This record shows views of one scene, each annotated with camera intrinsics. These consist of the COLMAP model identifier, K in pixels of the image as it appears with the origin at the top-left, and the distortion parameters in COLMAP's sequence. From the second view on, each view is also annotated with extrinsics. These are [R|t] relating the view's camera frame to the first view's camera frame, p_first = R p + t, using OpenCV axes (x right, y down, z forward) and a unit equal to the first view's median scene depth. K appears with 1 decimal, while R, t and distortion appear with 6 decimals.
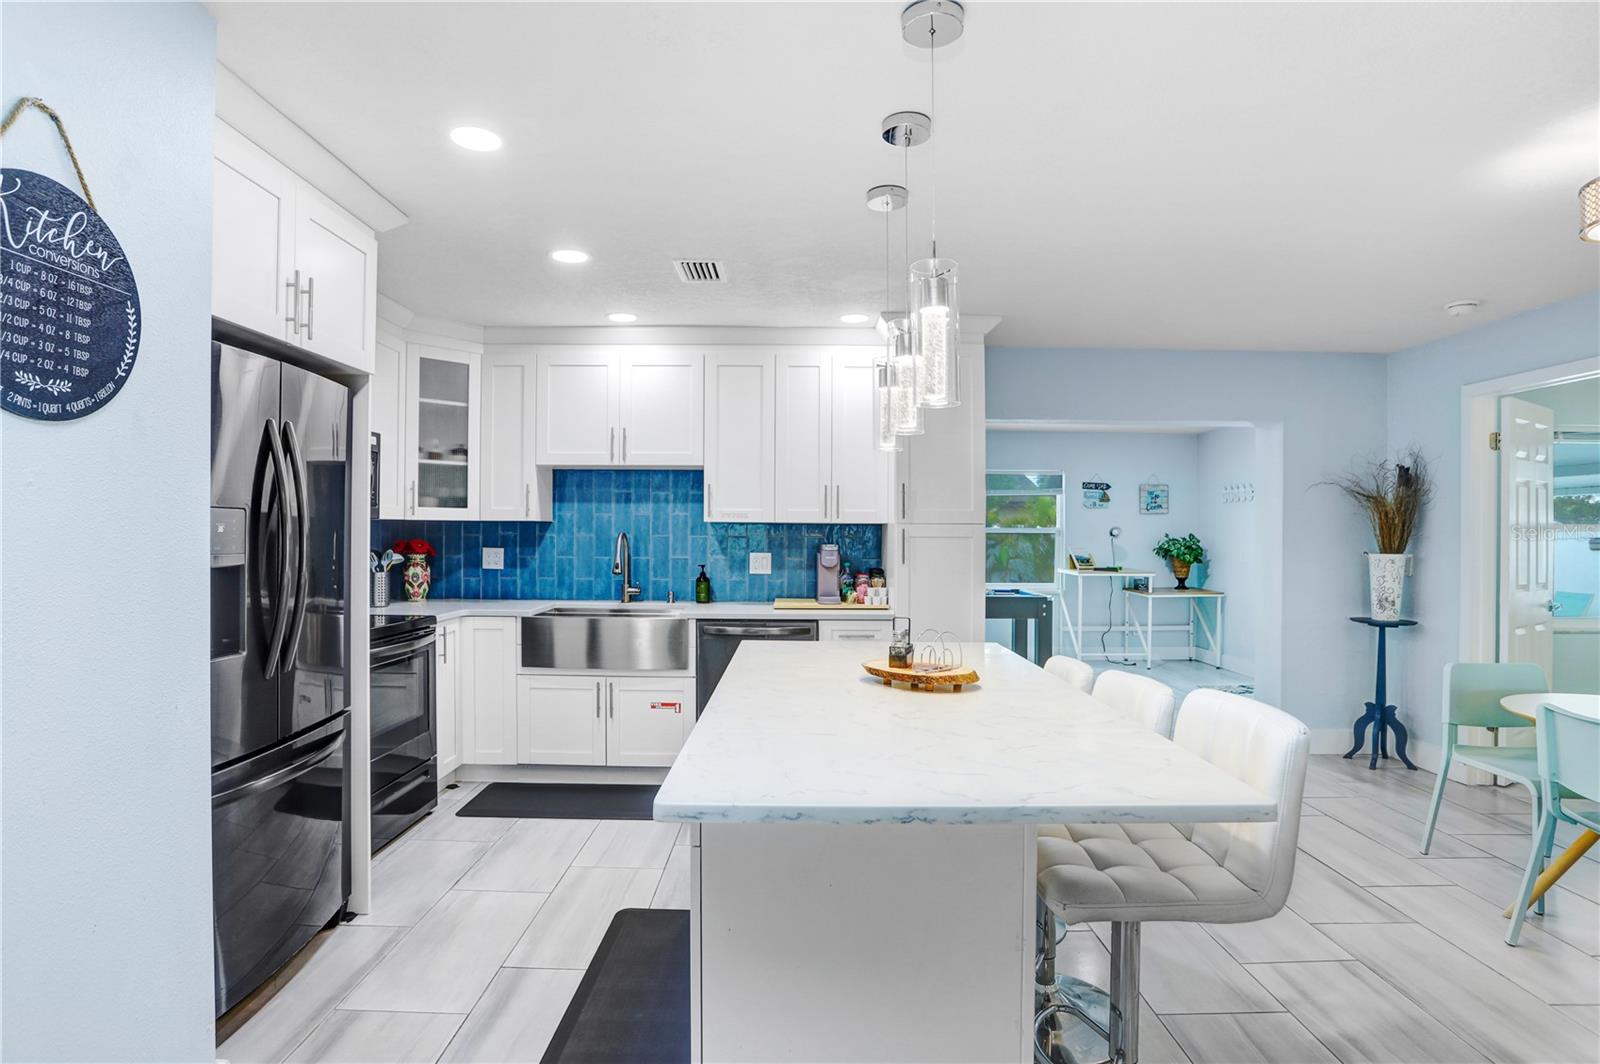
lens RADIAL K [[824.1, 0, 791.3], [0, 824.1, 526.6], [0, 0, 1]] dist [-0.069778, 0.029416]
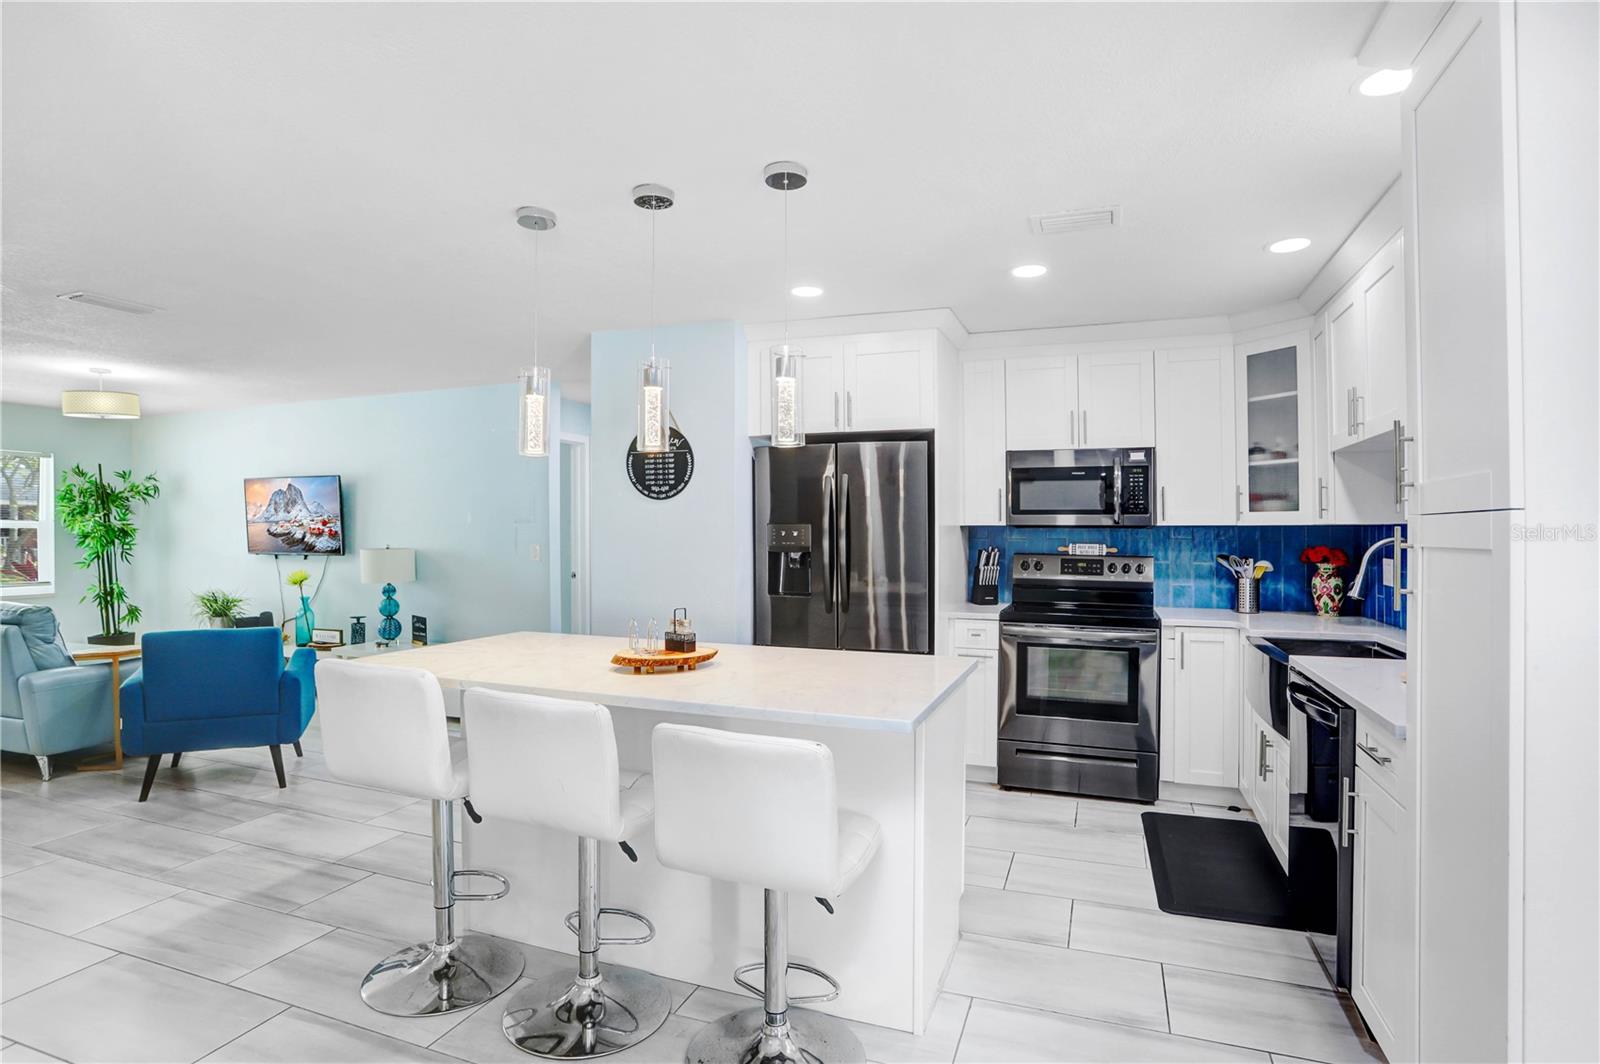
lens RADIAL K [[824.1, 0, 803.0], [0, 824.1, 528.1], [0, 0, 1]] dist [-0.069778, 0.029416]
pose [[-0.357053, -0.009236, -0.934038, 0.523268], [0.000718, 0.999948, -0.010162, 0.003762], [0.934084, -0.004299, -0.357028, 0.727347]]
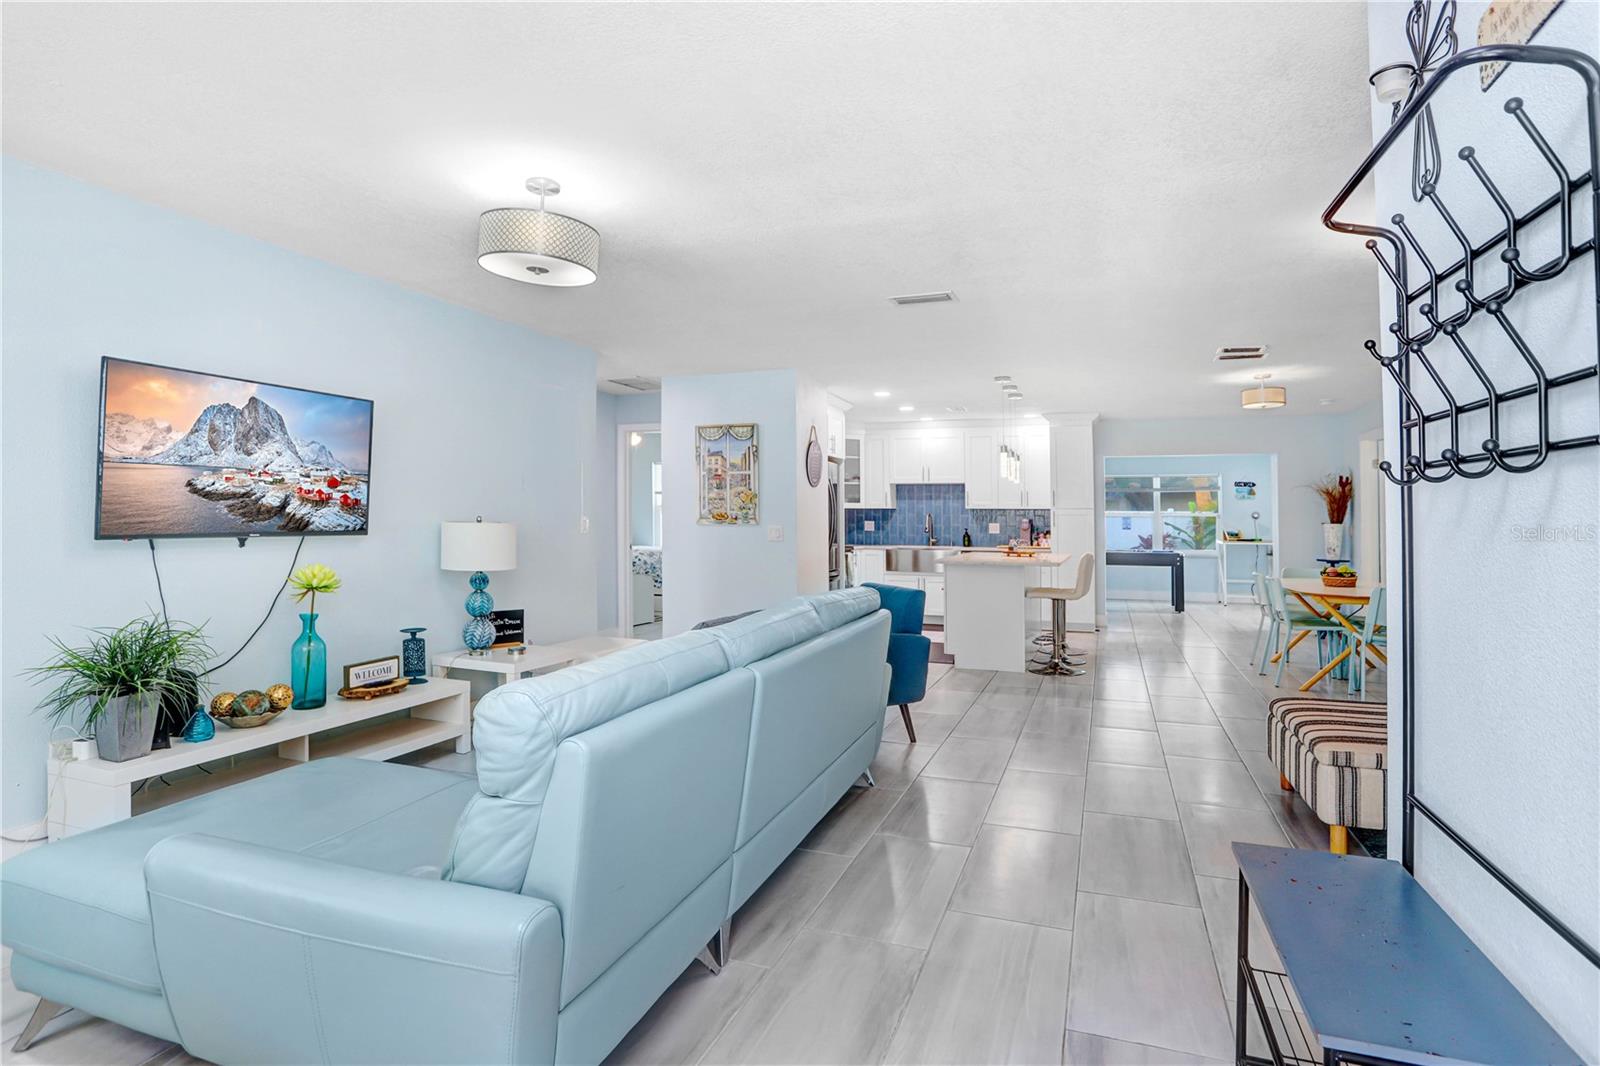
lens RADIAL K [[804.5, 0, 823.1], [0, 804.5, 497.6], [0, 0, 1]] dist [-0.039779, 0.002455]
pose [[0.942330, -0.009821, -0.334542, 0.250702], [0.000882, 0.999639, -0.026860, 0.022122], [0.334685, 0.025016, 0.941998, -1.128449]]
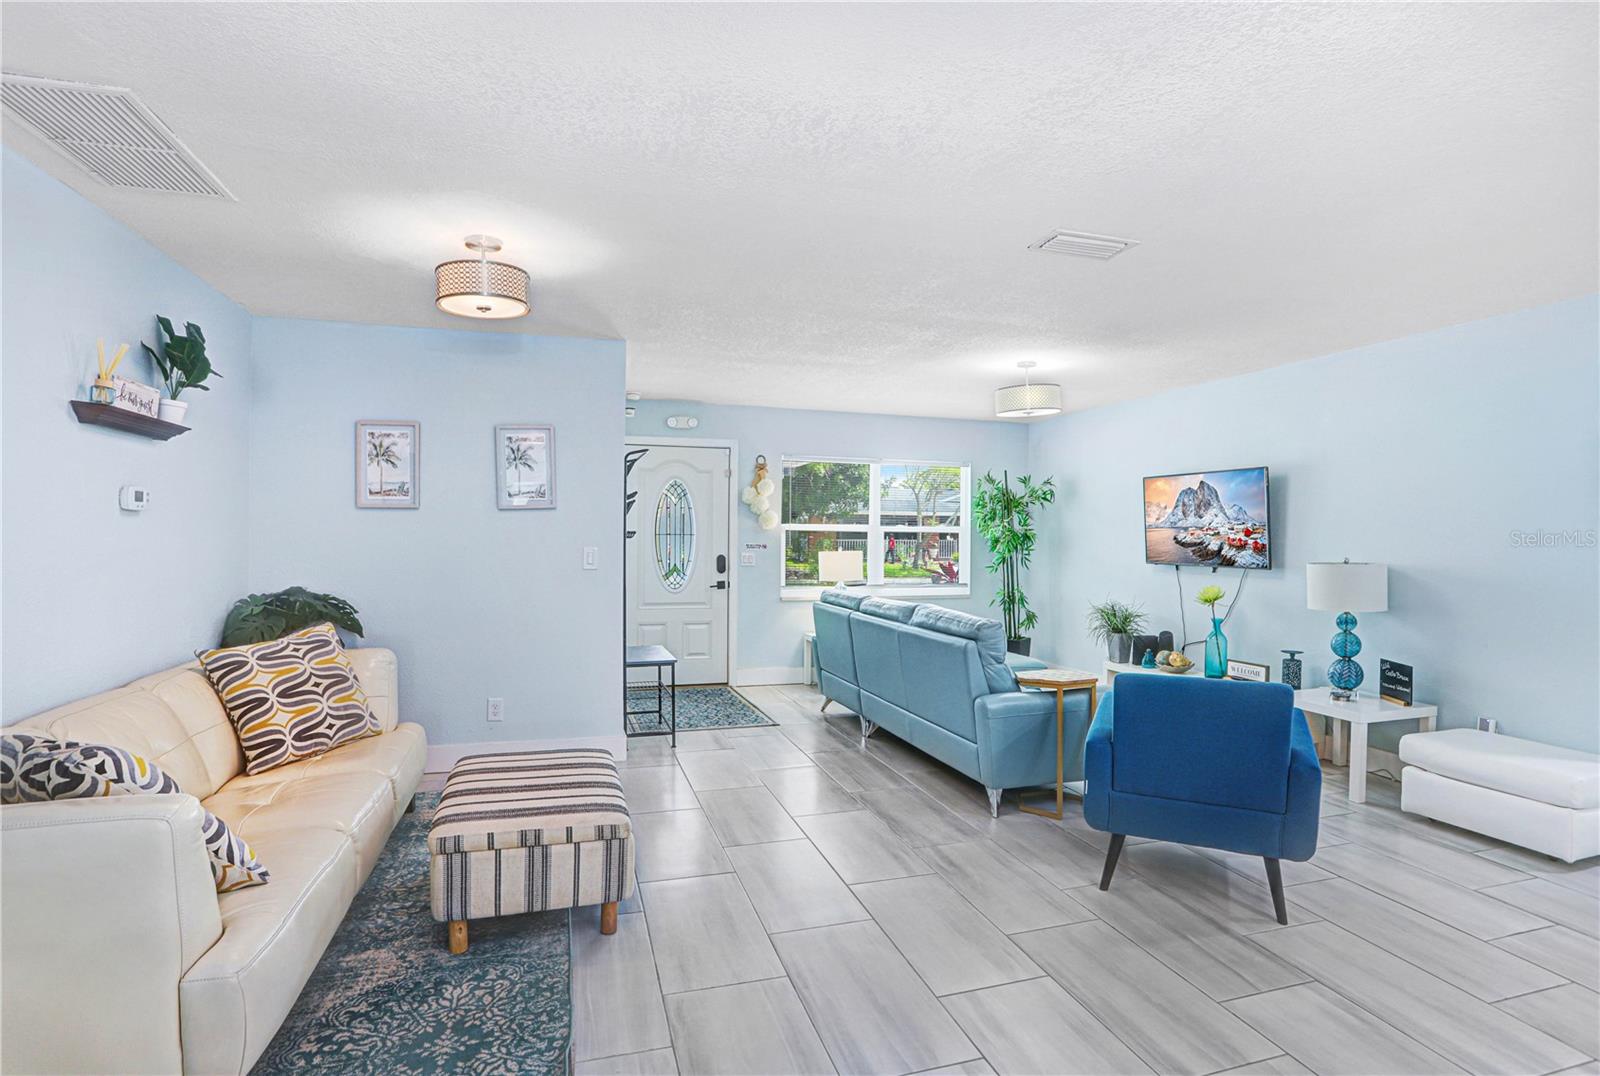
lens RADIAL K [[824.1, 0, 828.2], [0, 824.1, 551.6], [0, 0, 1]] dist [-0.069778, 0.029416]
pose [[-0.950402, -0.008010, -0.310921, 0.410082], [-0.013791, 0.999770, 0.016400, 0.000990], [0.310719, 0.019875, -0.950294, 0.336137]]
